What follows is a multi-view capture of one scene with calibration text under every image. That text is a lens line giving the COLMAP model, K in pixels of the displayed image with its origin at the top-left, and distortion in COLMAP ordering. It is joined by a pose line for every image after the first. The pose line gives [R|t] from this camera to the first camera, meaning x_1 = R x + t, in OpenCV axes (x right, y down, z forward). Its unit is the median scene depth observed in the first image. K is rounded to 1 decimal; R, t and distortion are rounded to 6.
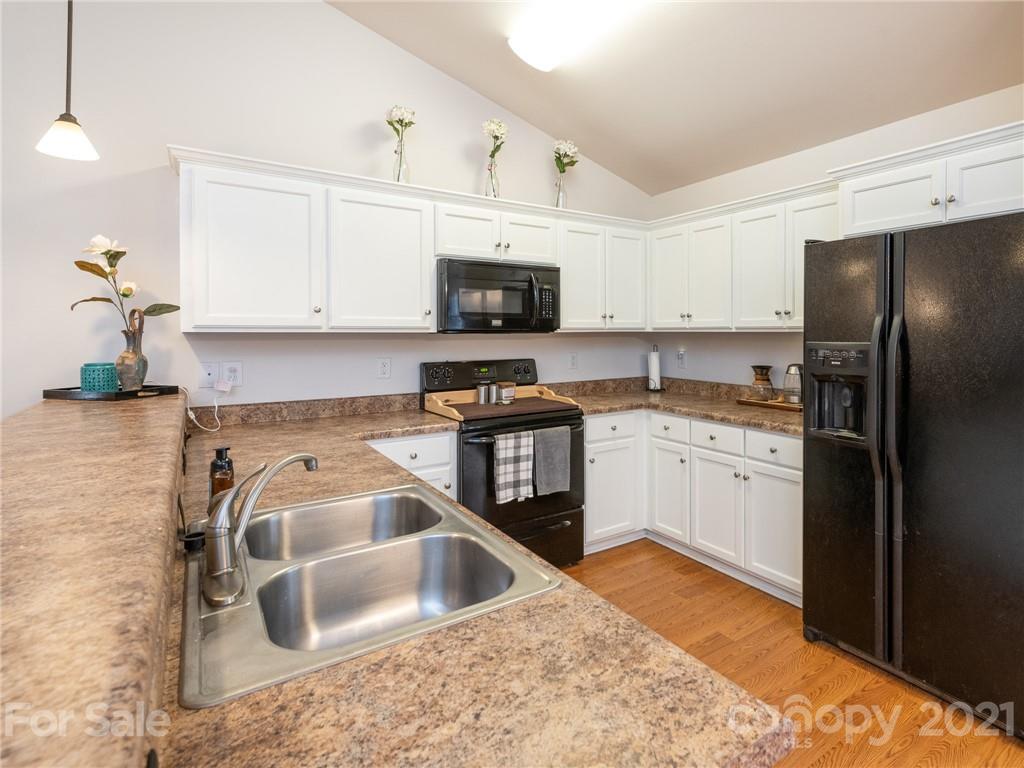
lens RADIAL K [[539.0, 0, 607.3], [0, 539.0, 336.9], [0, 0, 1]] dist [0.004459, 0.000132]
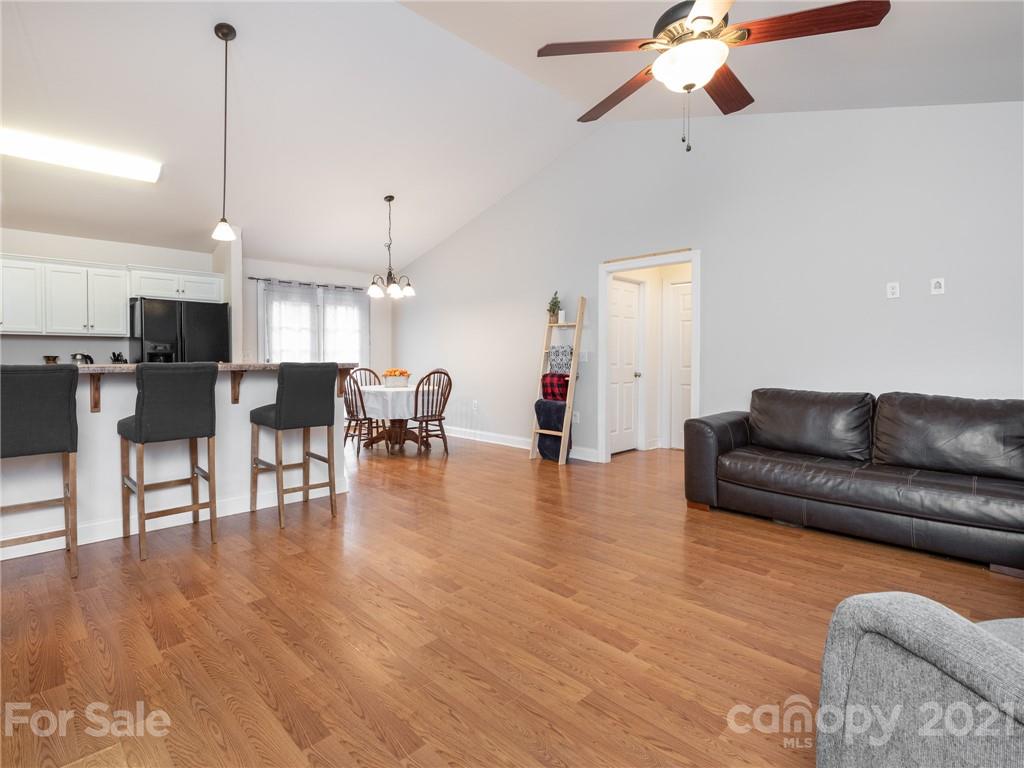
lens RADIAL K [[497.1, 0, 436.7], [0, 497.1, 367.4], [0, 0, 1]] dist [0.002773, 0.000115]
pose [[-0.061554, -0.023868, 0.997818, -1.540229], [0.007002, 0.999679, 0.024344, 0.069298], [-0.998079, 0.008485, -0.061367, -0.129231]]
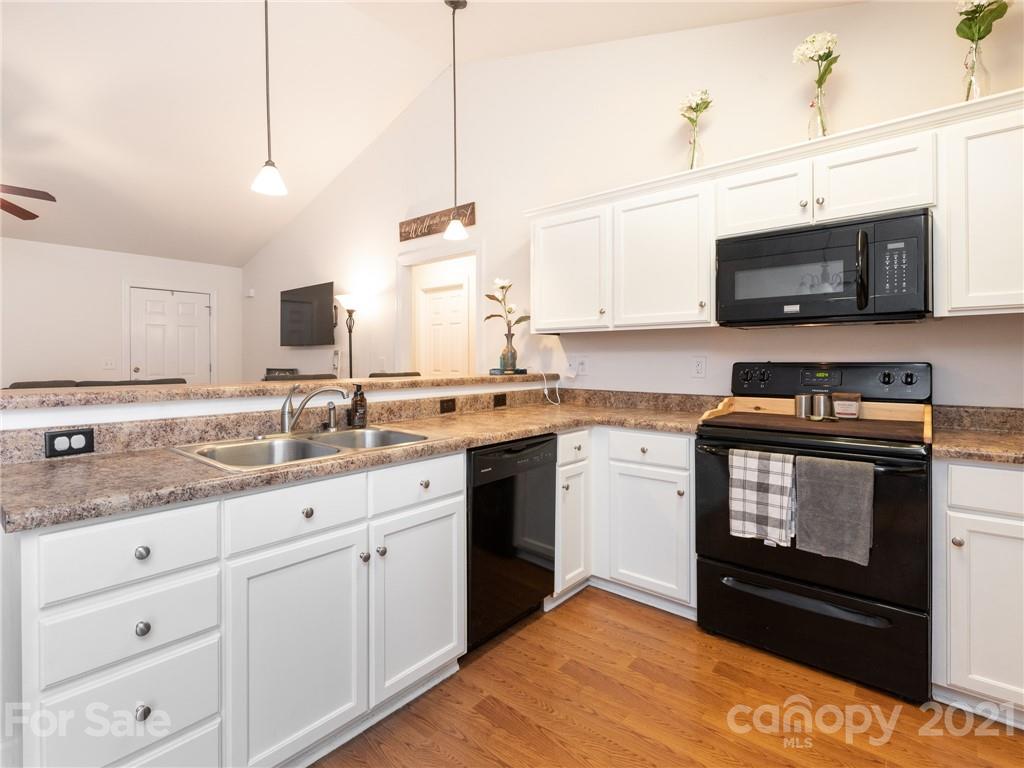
lens RADIAL K [[504.8, 0, 452.3], [0, 504.8, 361.5], [0, 0, 1]] dist [-0.003197, -0.002418]
pose [[0.154751, 0.005109, -0.987940, 0.434352], [-0.006108, 0.999972, 0.004214, 0.048790], [0.987935, 0.005382, 0.154778, 0.439888]]
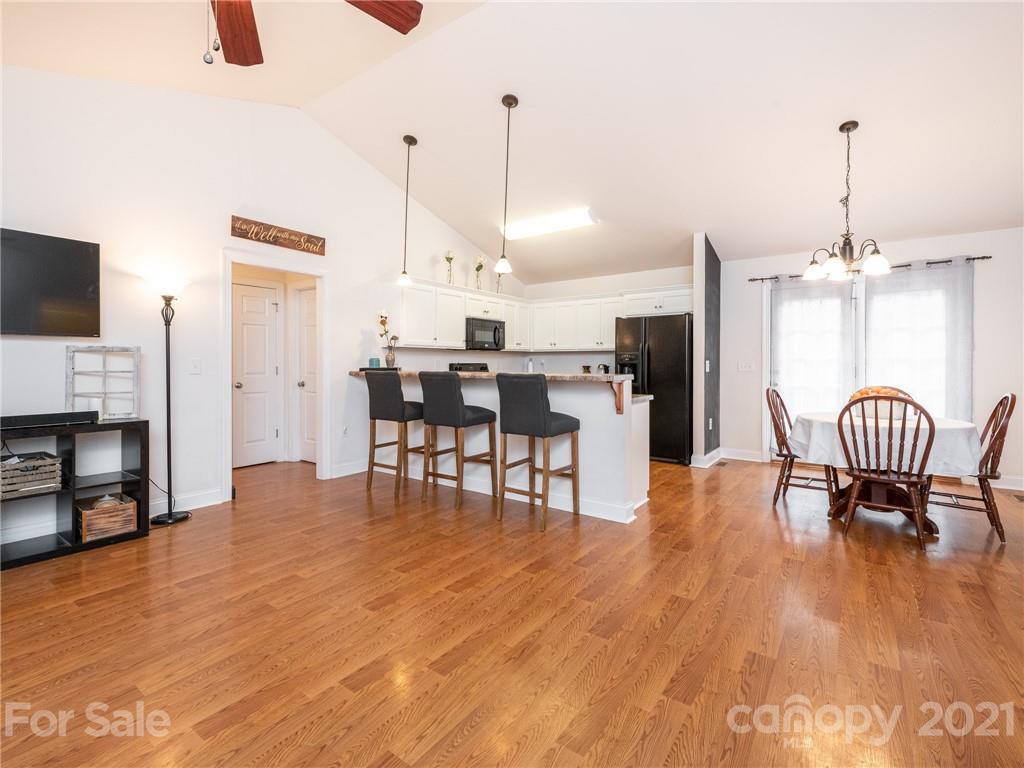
lens RADIAL K [[477.0, 0, 504.6], [0, 477.0, 367.0], [0, 0, 1]] dist [0.012064, -0.000946]
pose [[0.956672, -0.000429, 0.291167, -0.752312], [0.000716, 0.999999, -0.000879, 0.068960], [-0.291167, 0.001050, 0.956672, -1.005121]]
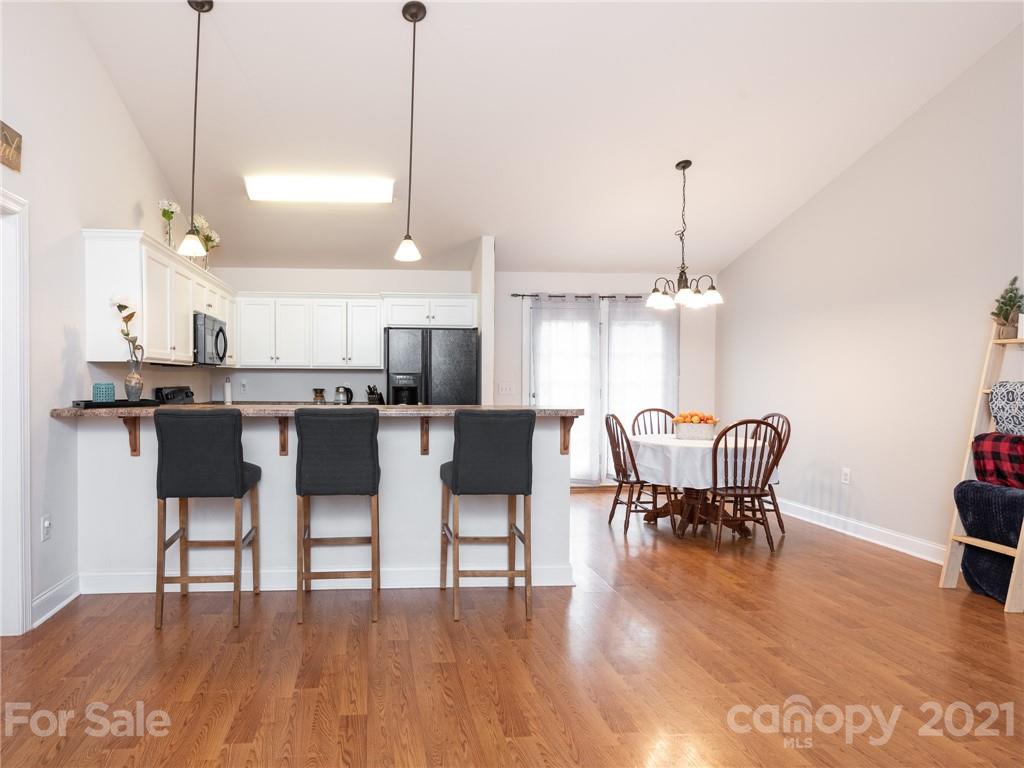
lens RADIAL K [[611.0, 0, 416.1], [0, 611.0, 388.7], [0, 0, 1]] dist [0.005969, -0.002350]
pose [[0.546316, -0.012095, 0.837492, -1.347076], [0.002044, 0.999912, 0.013107, 0.033035], [-0.837577, -0.005449, 0.546292, -0.374237]]
